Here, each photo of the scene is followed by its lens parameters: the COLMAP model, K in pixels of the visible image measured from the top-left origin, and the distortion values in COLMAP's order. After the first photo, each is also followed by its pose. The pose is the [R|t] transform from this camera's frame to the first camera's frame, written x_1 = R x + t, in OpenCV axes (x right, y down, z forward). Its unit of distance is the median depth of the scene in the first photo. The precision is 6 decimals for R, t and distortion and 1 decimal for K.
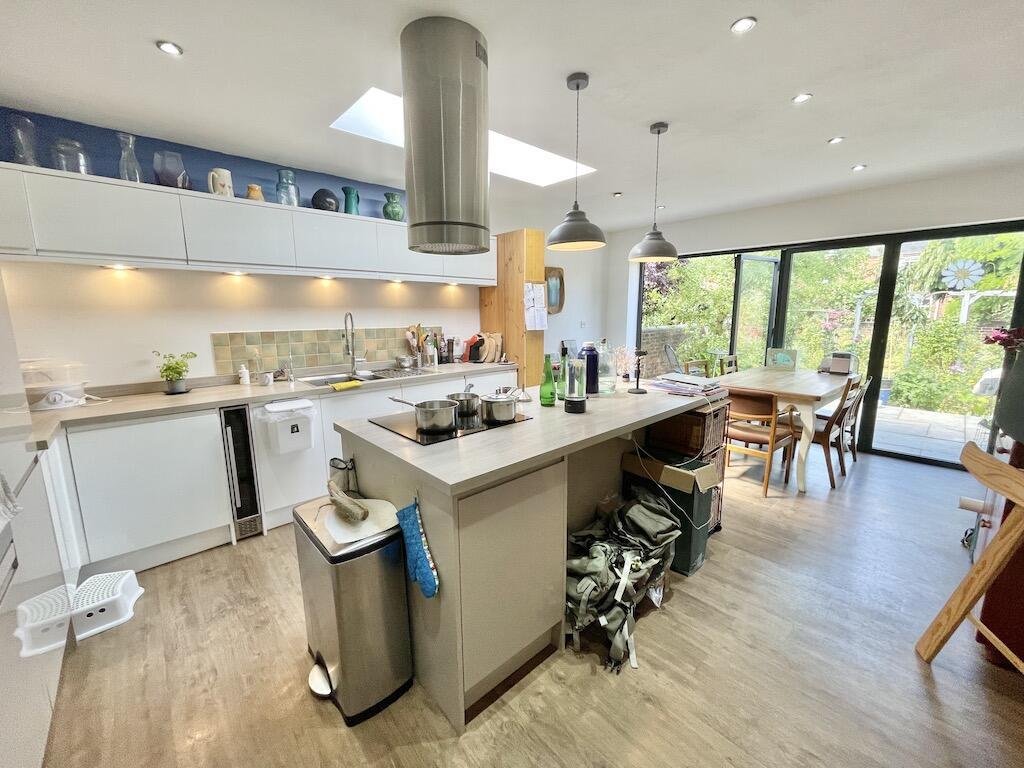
lens RADIAL K [[408.4, 0, 505.1], [0, 408.4, 381.5], [0, 0, 1]] dist [-0.007792, -0.000120]
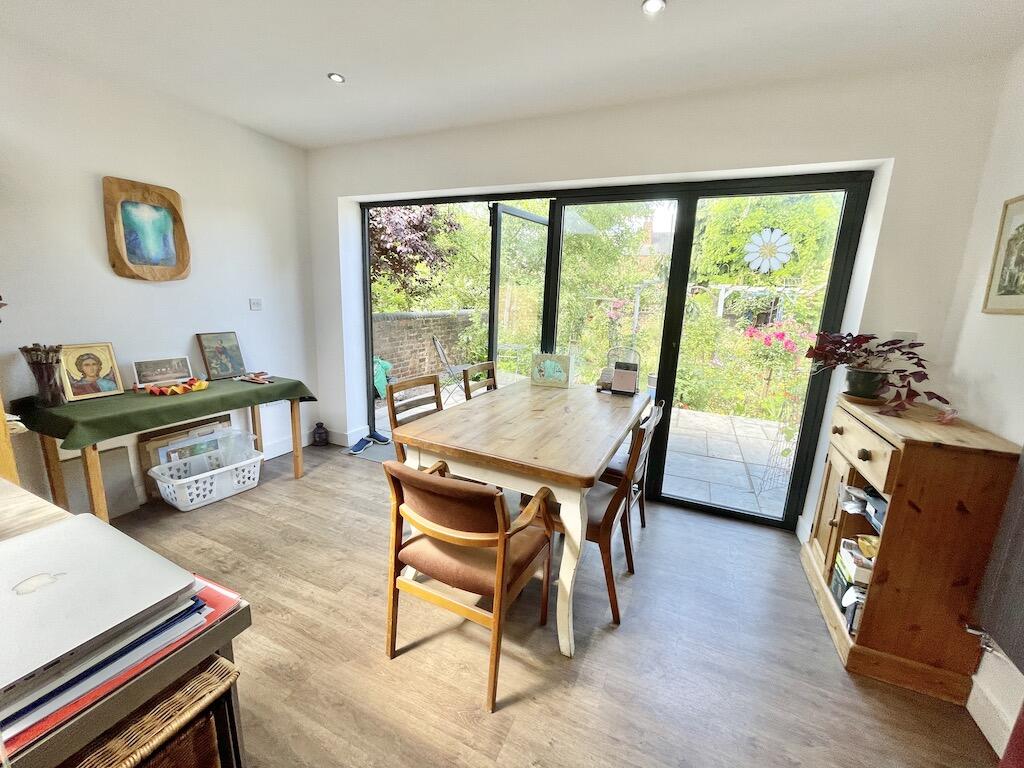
lens RADIAL K [[413.9, 0, 509.2], [0, 413.9, 383.1], [0, 0, 1]] dist [-0.003024, -0.000422]
pose [[0.911348, -0.041096, 0.409581, 0.378496], [0.021961, 0.998441, 0.051314, -0.074826], [-0.411051, -0.037770, 0.910829, 0.464189]]
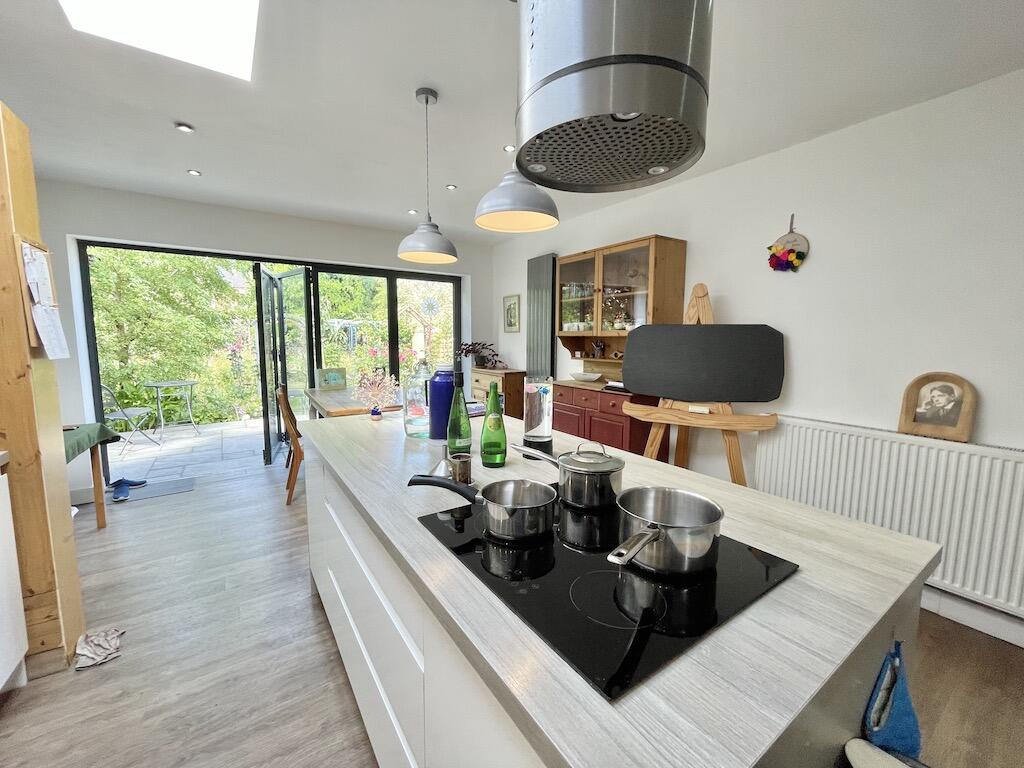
lens RADIAL K [[413.9, 0, 509.2], [0, 413.9, 383.1], [0, 0, 1]] dist [-0.003024, -0.000422]
pose [[0.128677, -0.100397, 0.986591, -0.278344], [0.159401, 0.984020, 0.079345, -0.060463], [-0.978792, 0.147054, 0.142624, 0.480451]]
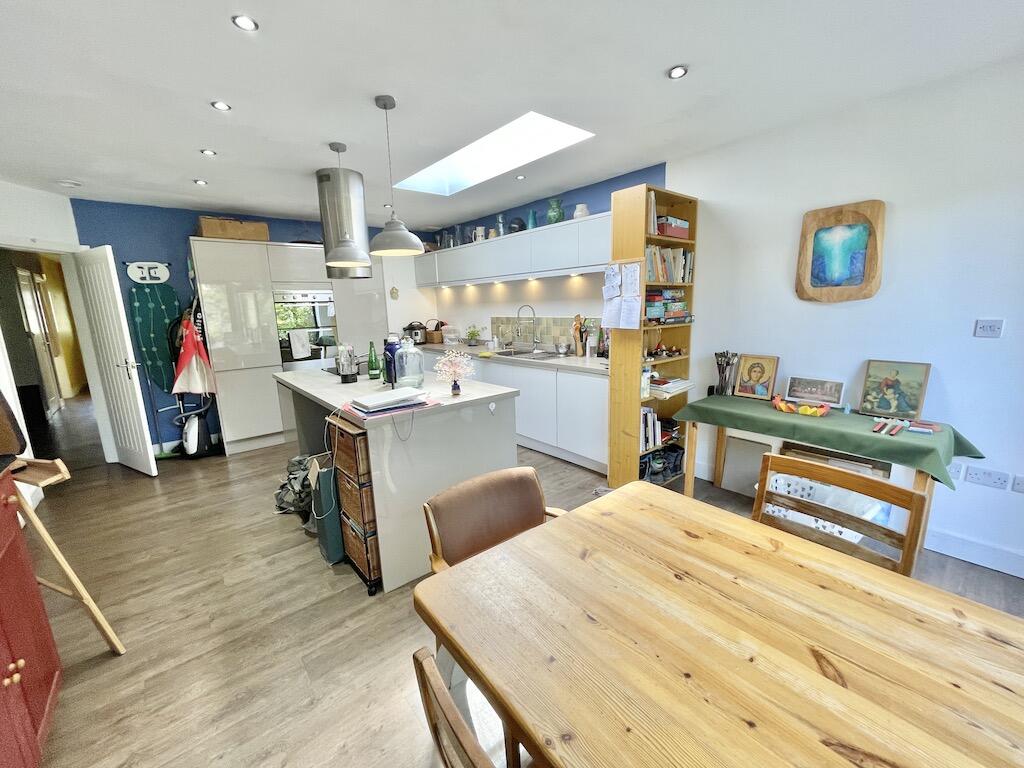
lens RADIAL K [[413.9, 0, 509.2], [0, 413.9, 383.1], [0, 0, 1]] dist [-0.003024, -0.000422]
pose [[-0.028845, 0.197905, -0.979797, 0.805880], [-0.135769, 0.970345, 0.199993, -0.150006], [0.990320, 0.138795, -0.001120, 0.799869]]
